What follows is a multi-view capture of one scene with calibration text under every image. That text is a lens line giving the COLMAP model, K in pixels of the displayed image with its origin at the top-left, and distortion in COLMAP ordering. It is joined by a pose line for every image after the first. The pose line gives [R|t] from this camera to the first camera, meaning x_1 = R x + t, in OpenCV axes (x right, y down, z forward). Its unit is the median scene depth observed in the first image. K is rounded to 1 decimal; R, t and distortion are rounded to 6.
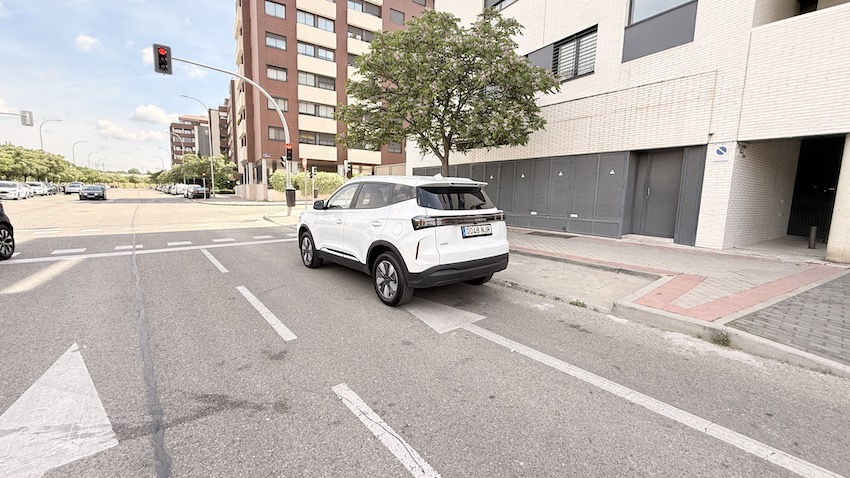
lens RADIAL K [[337.7, 0, 422.6], [0, 337.7, 239.6], [0, 0, 1]] dist [-0.000281, 0.000108]
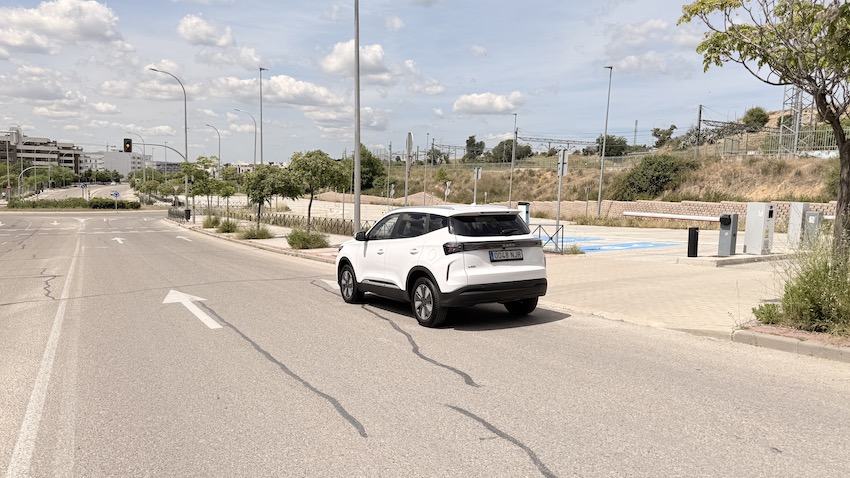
lens RADIAL K [[599.1, 0, 425.0], [0, 599.1, 239.0], [0, 0, 1]] dist [0.060259, -0.078474]
pose [[0.985937, -0.024393, -0.165328, 0.219807], [0.007934, 0.995007, -0.099491, 0.107559], [0.166930, 0.096780, 0.981207, -0.899280]]
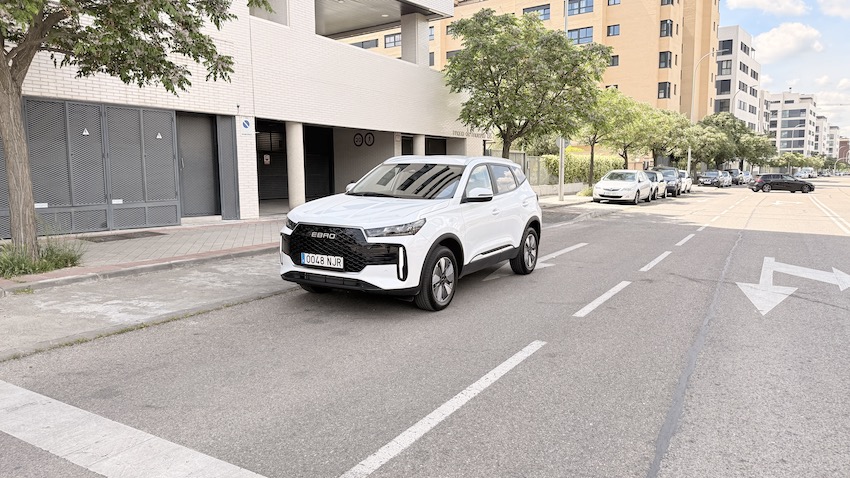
lens RADIAL K [[593.9, 0, 426.0], [0, 593.9, 236.0], [0, 0, 1]] dist [0.081216, -0.099001]
pose [[-0.343017, -0.125212, 0.930946, -1.827369], [0.115414, 0.977948, 0.174059, -0.315781], [-0.932212, 0.167150, -0.321002, 1.950738]]
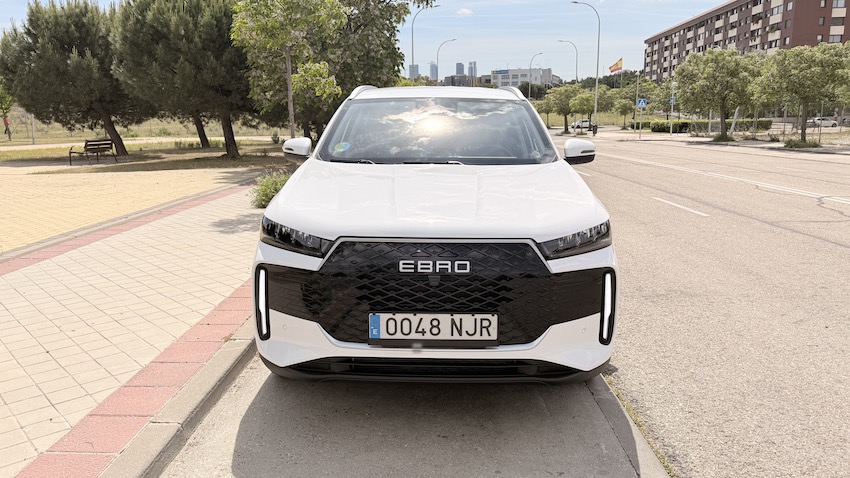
lens RADIAL K [[599.1, 0, 425.0], [0, 599.1, 239.0], [0, 0, 1]] dist [0.060259, -0.078474]
pose [[-0.765115, -0.143262, 0.627754, -0.815906], [0.074800, 0.948558, 0.307641, -0.305124], [-0.639534, 0.282337, -0.715039, 2.133746]]
